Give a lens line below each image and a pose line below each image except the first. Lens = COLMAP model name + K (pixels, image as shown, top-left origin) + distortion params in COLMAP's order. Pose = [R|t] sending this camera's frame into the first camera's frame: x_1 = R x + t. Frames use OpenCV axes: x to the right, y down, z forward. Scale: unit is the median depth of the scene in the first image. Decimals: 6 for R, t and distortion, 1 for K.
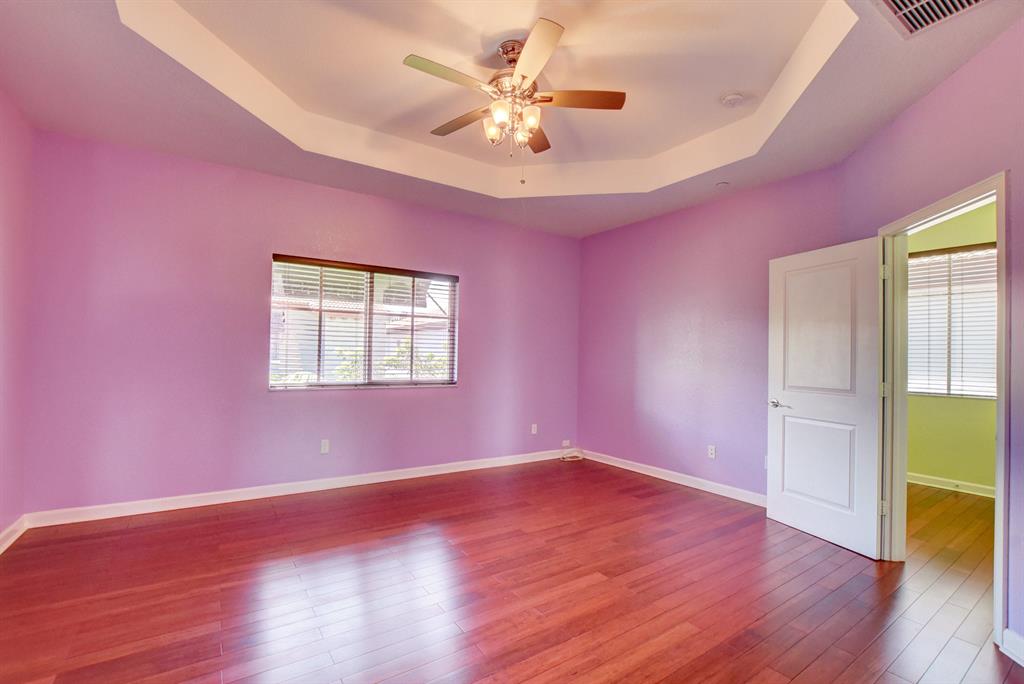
lens RADIAL K [[454.8, 0, 507.9], [0, 454.8, 348.7], [0, 0, 1]] dist [-0.034124, 0.006679]
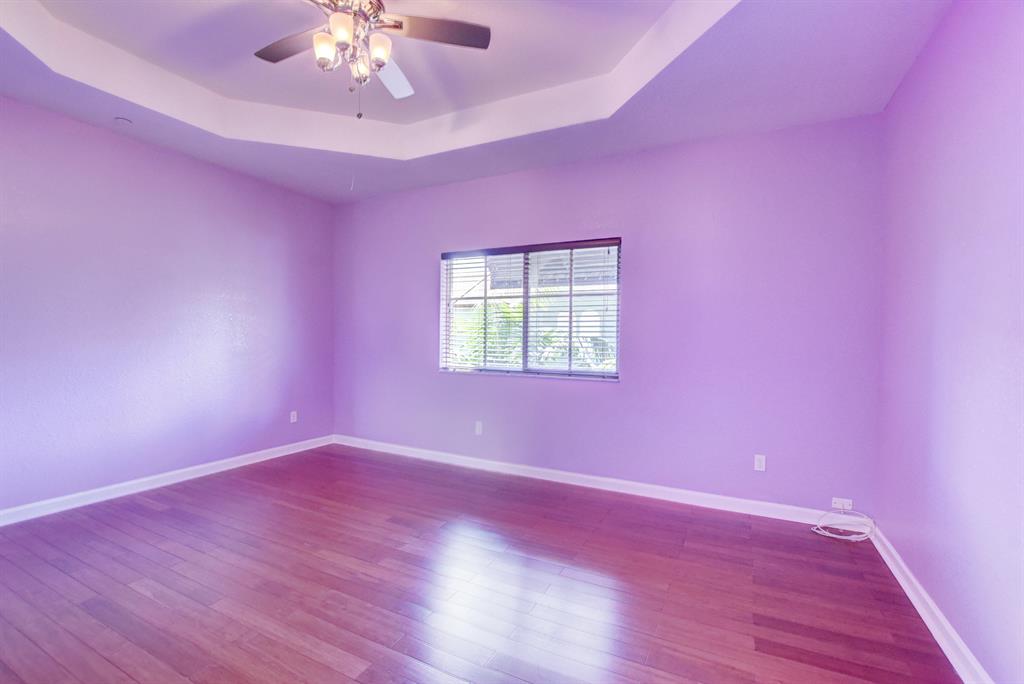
lens RADIAL K [[454.8, 0, 507.9], [0, 454.8, 348.7], [0, 0, 1]] dist [-0.034124, 0.006679]
pose [[0.478079, 0.005646, -0.878299, 0.509684], [0.011435, 0.999855, 0.012652, 0.017432], [0.878242, -0.016092, 0.477945, 0.512964]]
